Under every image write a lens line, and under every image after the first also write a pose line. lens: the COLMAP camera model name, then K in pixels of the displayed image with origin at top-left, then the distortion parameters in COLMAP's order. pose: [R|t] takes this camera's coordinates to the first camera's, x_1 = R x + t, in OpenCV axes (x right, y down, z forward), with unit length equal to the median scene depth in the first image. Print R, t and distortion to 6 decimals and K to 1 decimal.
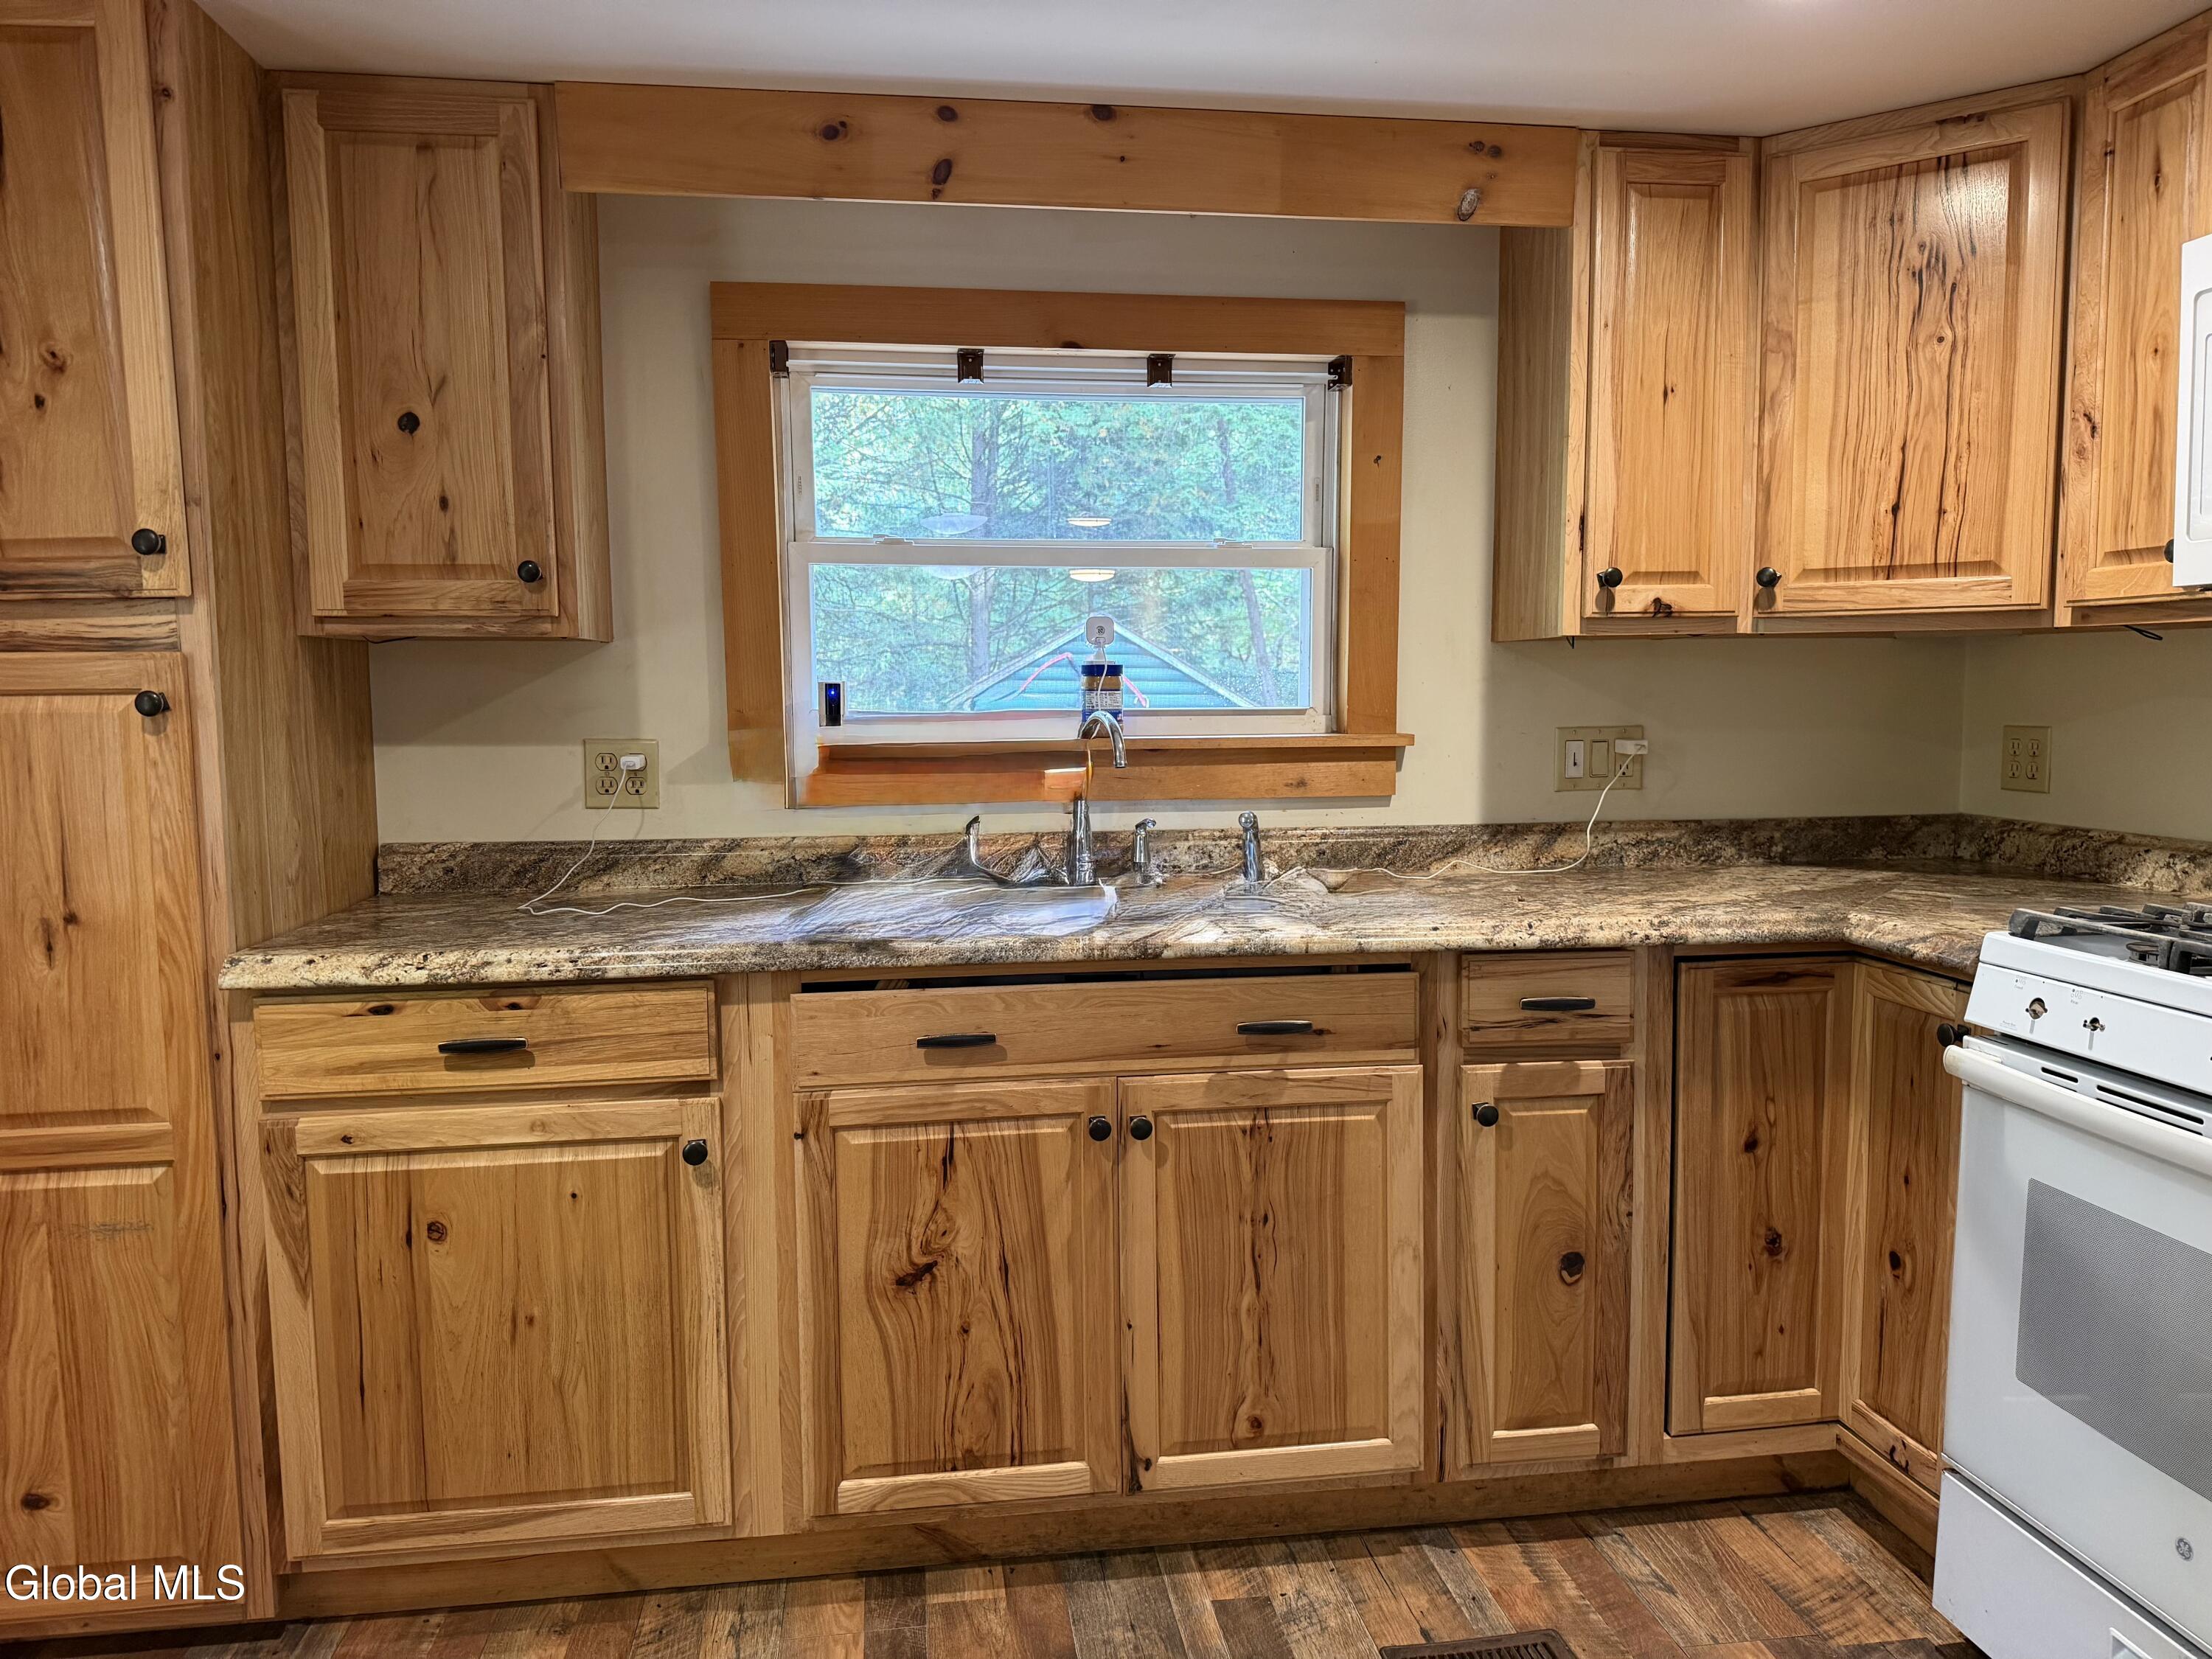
lens RADIAL K [[1567.6, 0, 1108.1], [0, 1567.6, 836.3], [0, 0, 1]] dist [0.023355, -0.033847]
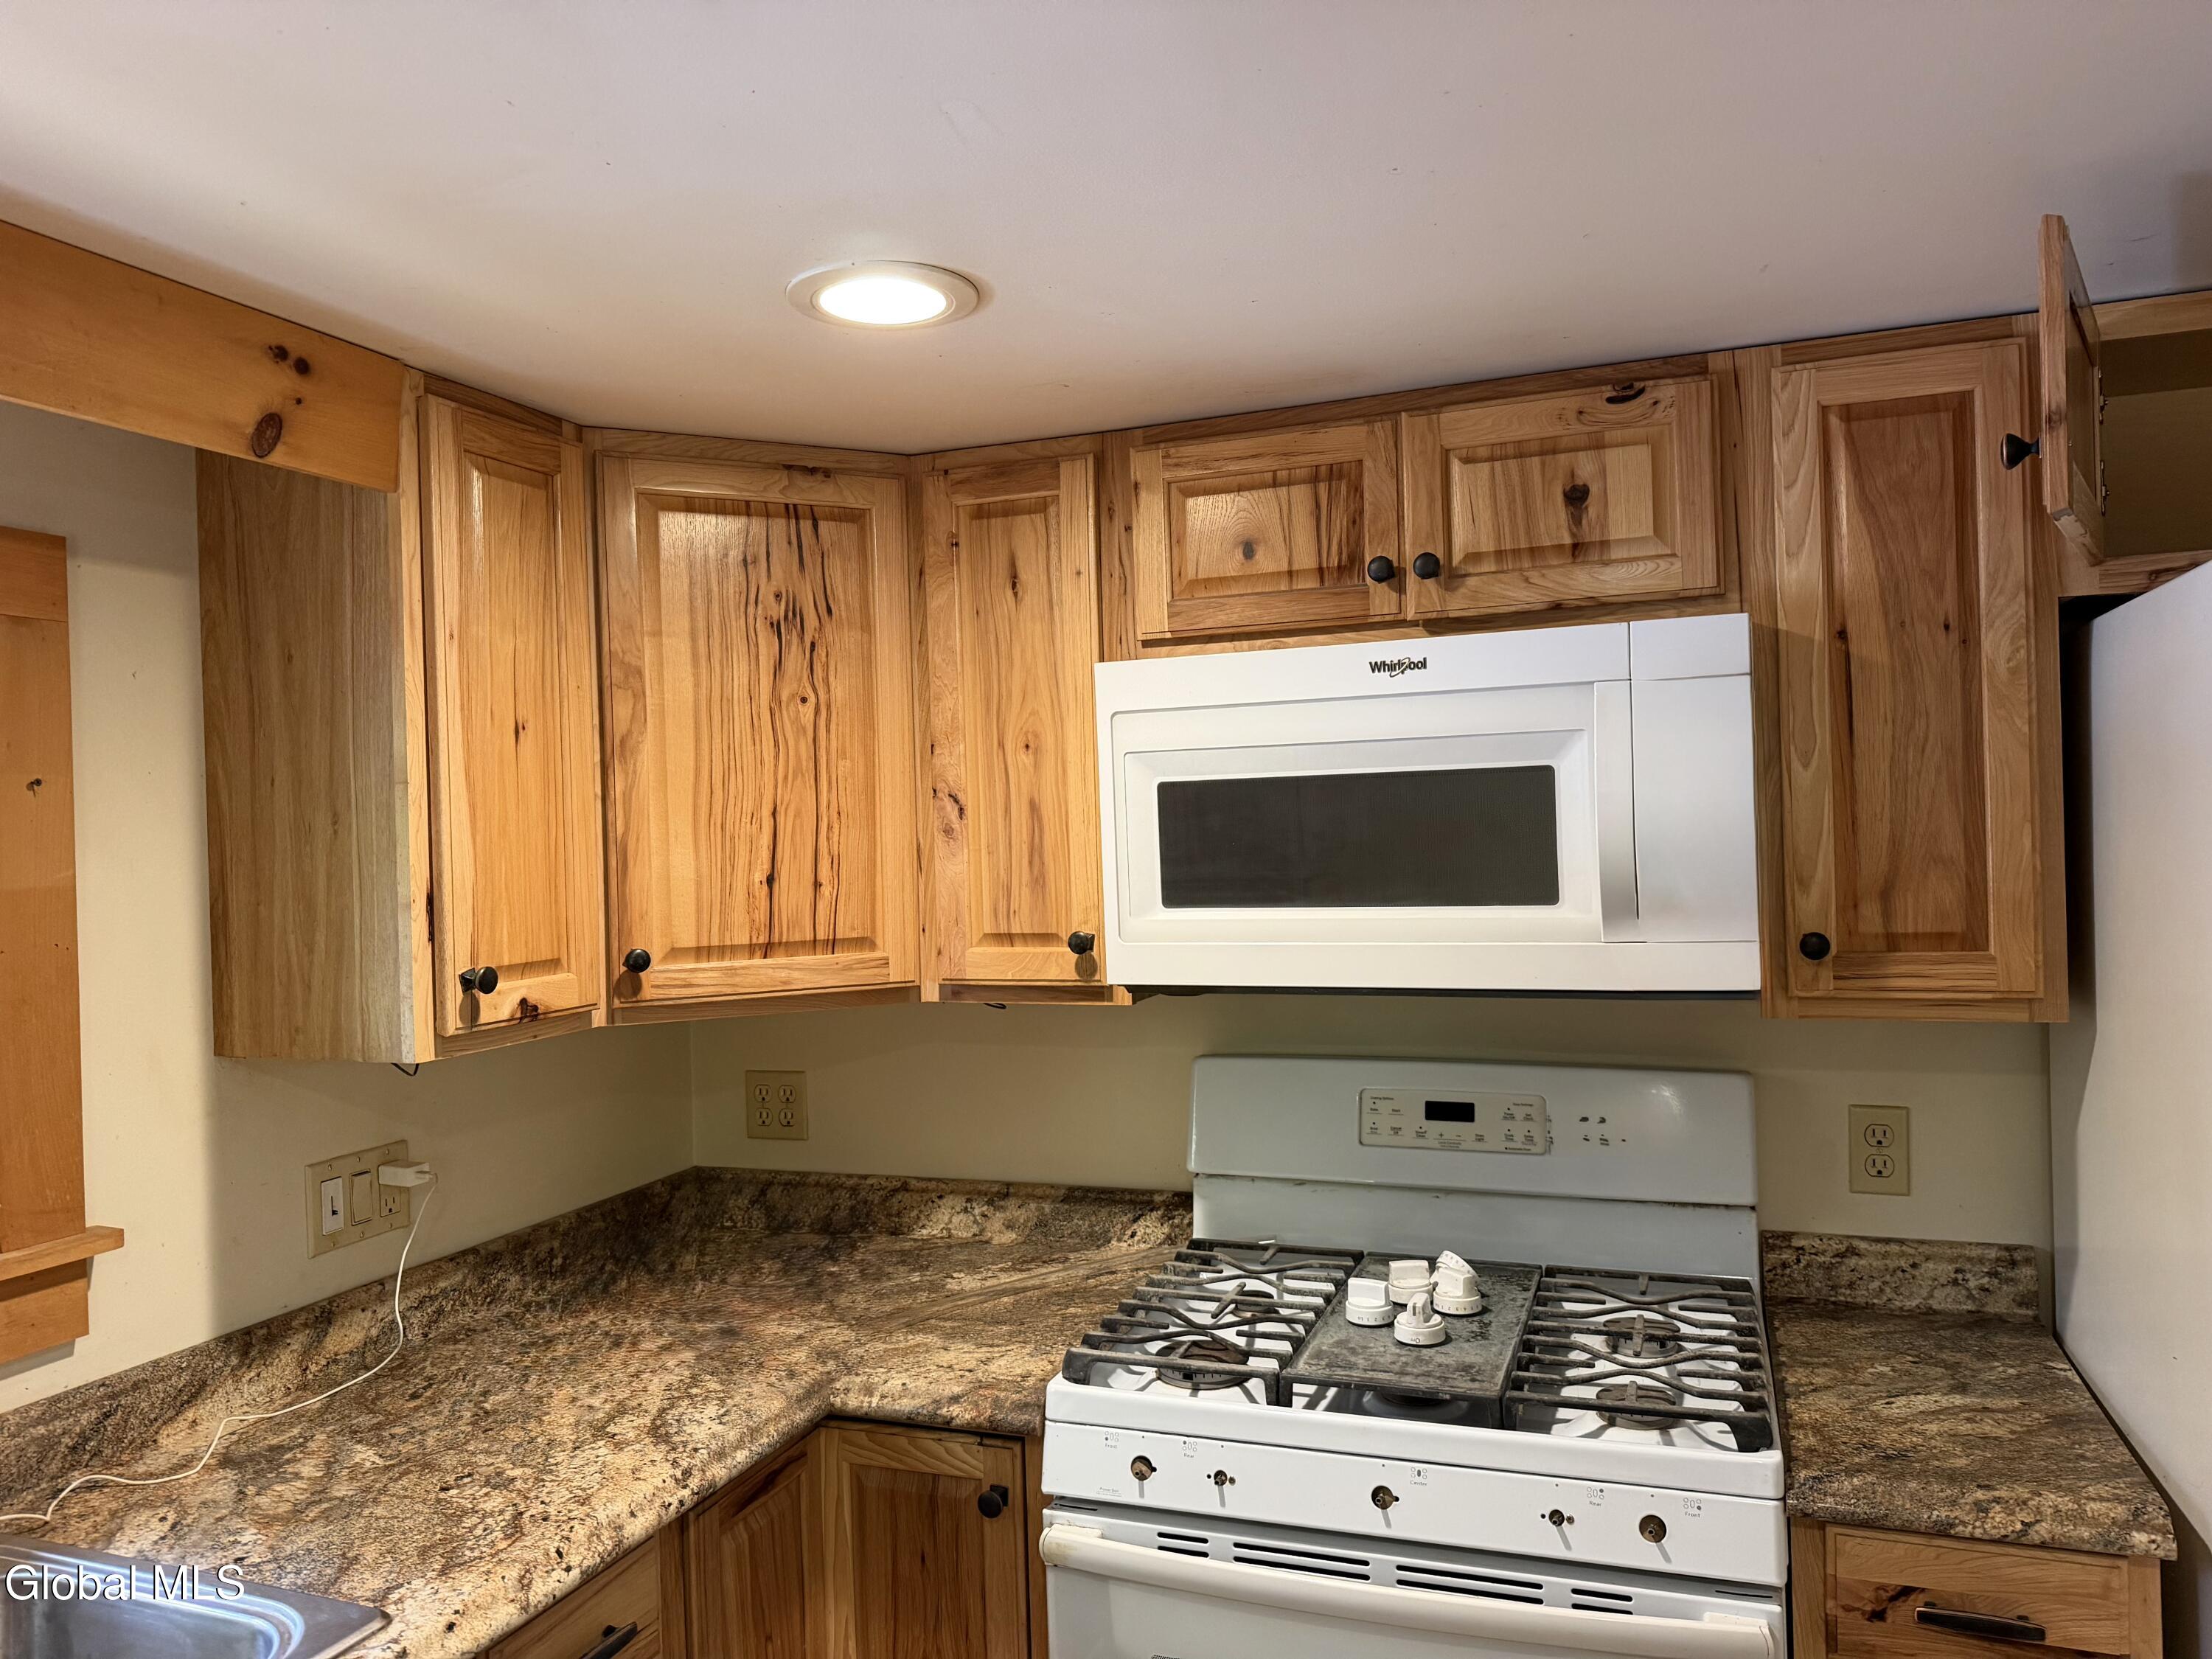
lens RADIAL K [[1543.8, 0, 1106.0], [0, 1543.8, 829.5], [0, 0, 1]] dist [0.136962, -0.267918]
pose [[0.475874, -0.008887, 0.879469, -0.189784], [0.107152, 0.993086, -0.047944, -0.182758], [-0.872962, 0.117053, 0.473536, 0.436797]]
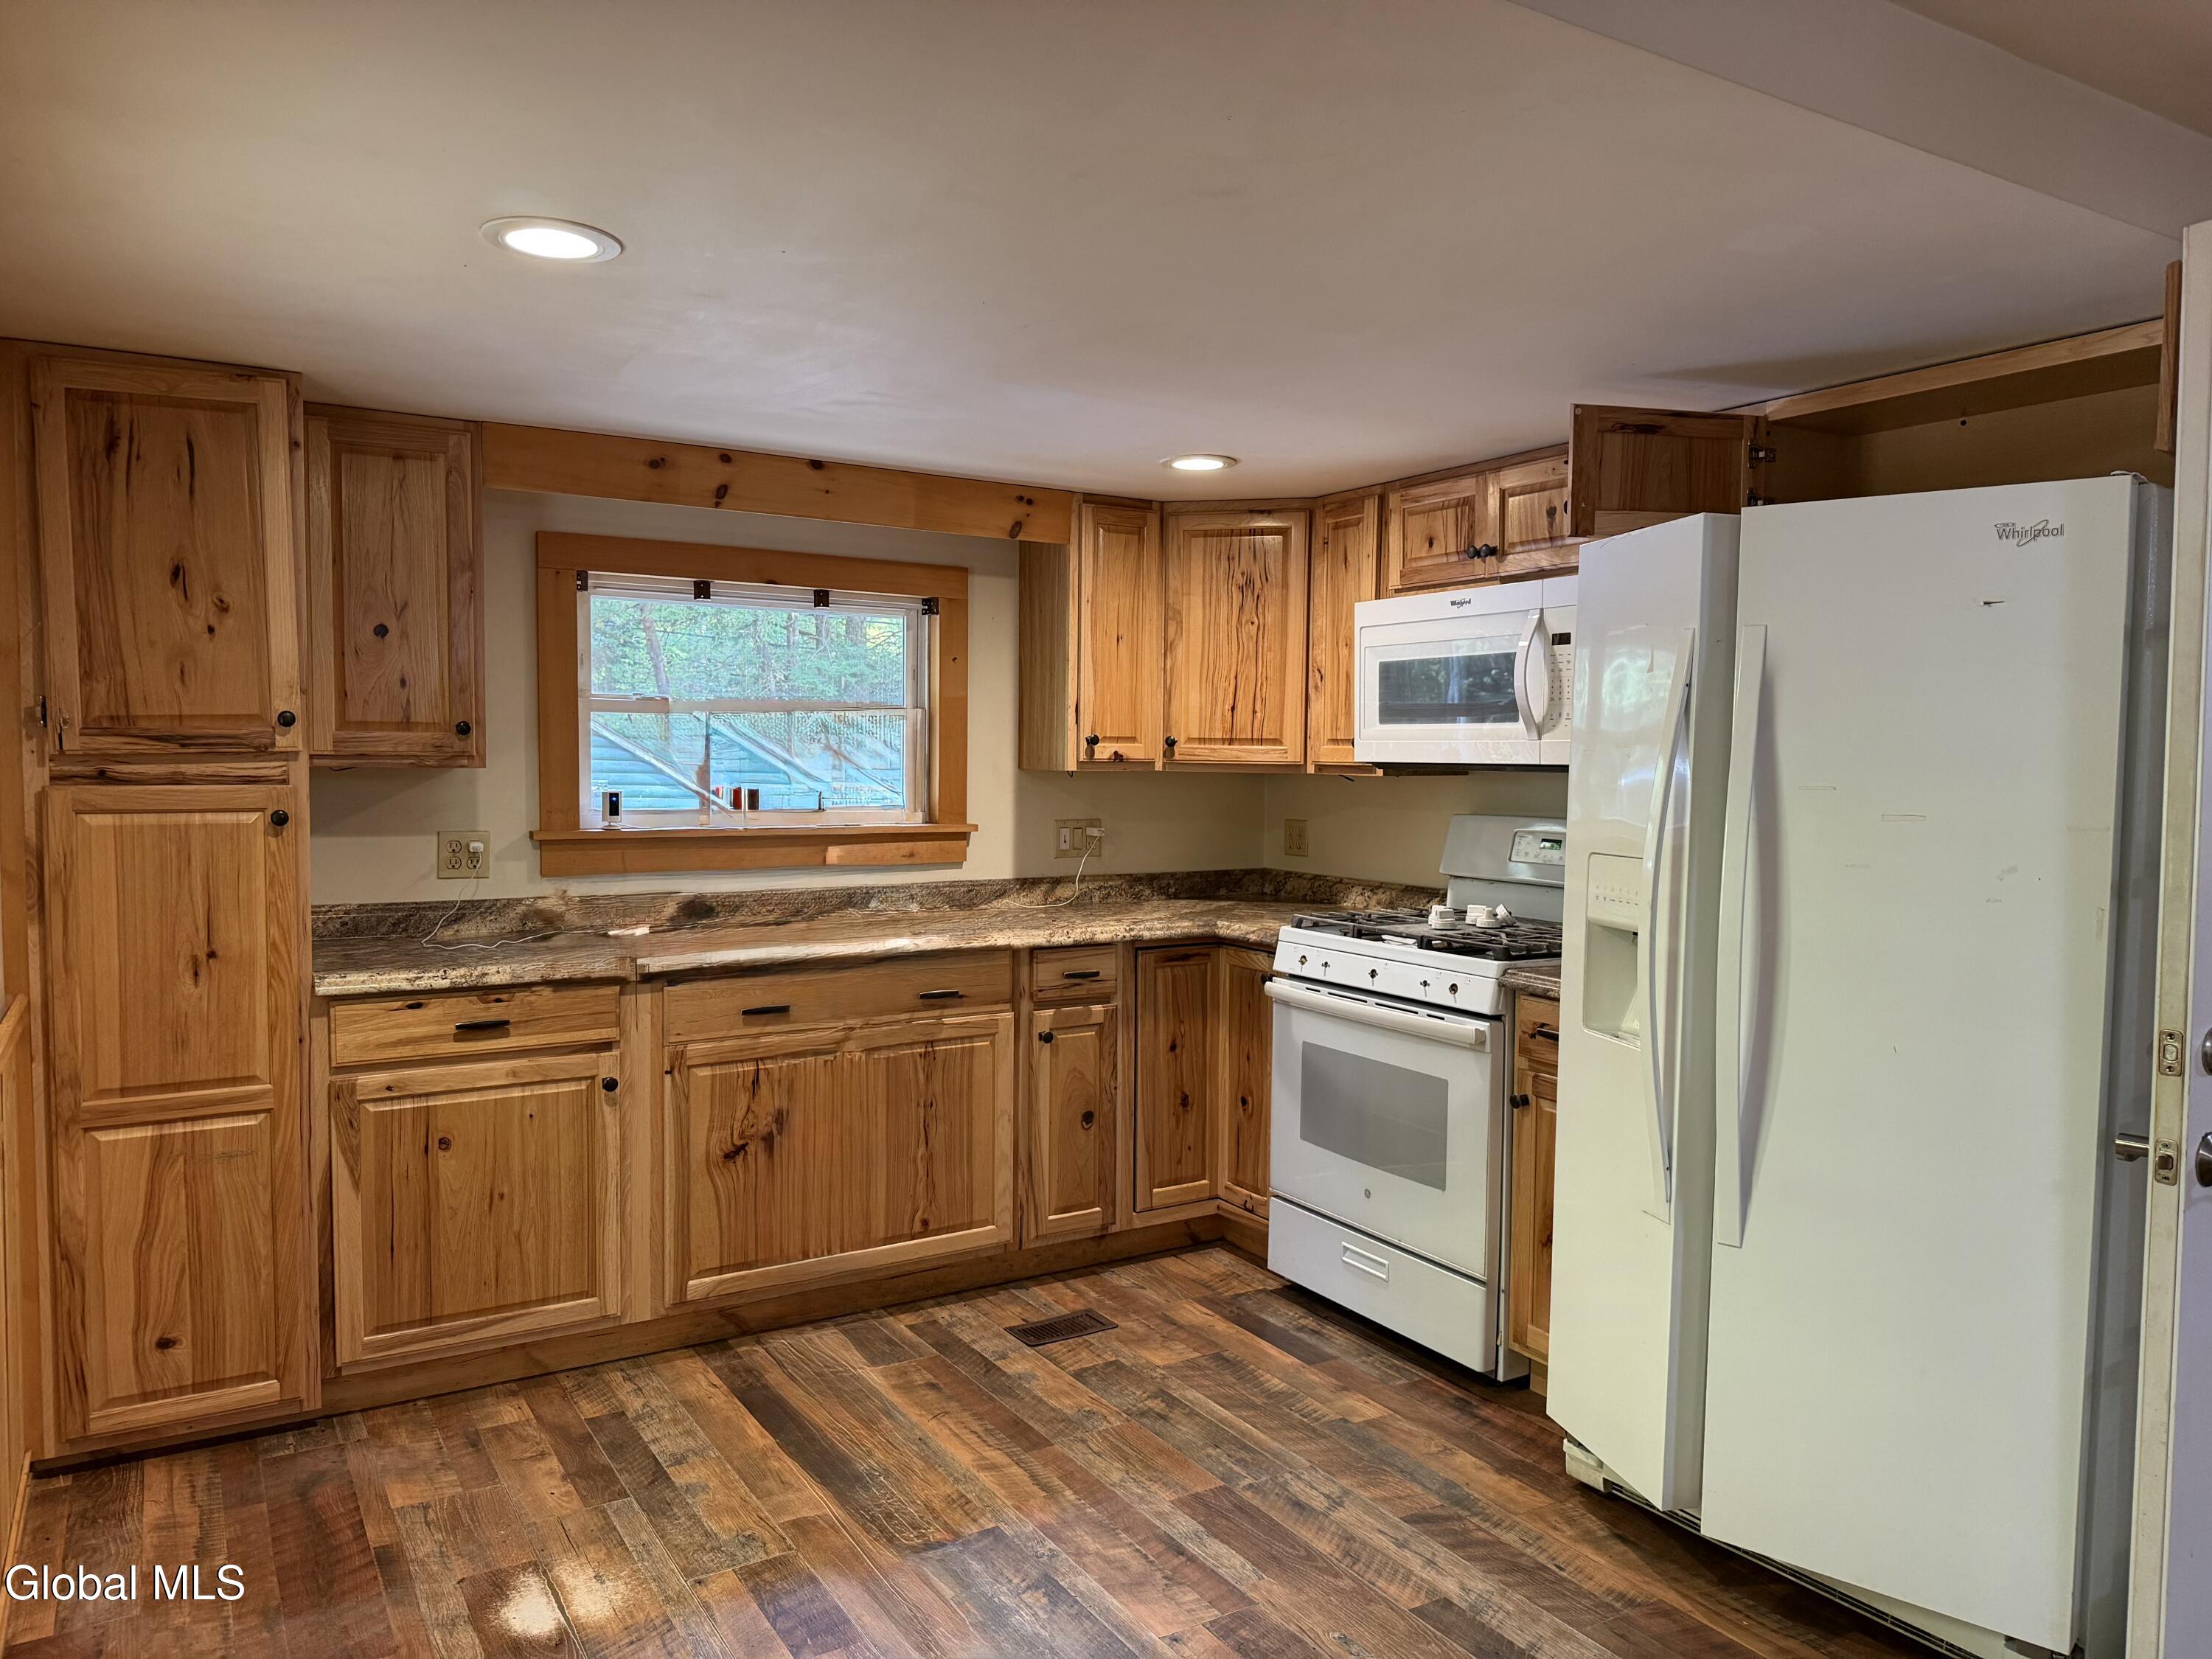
lens RADIAL K [[1551.4, 0, 1106.0], [0, 1551.4, 829.5], [0, 0, 1]] dist [0.137284, -0.191035]
pose [[0.919251, -0.003987, 0.393651, -0.396945], [0.020046, 0.999126, -0.036692, 0.003157], [-0.393160, 0.041621, 0.918527, -0.686980]]
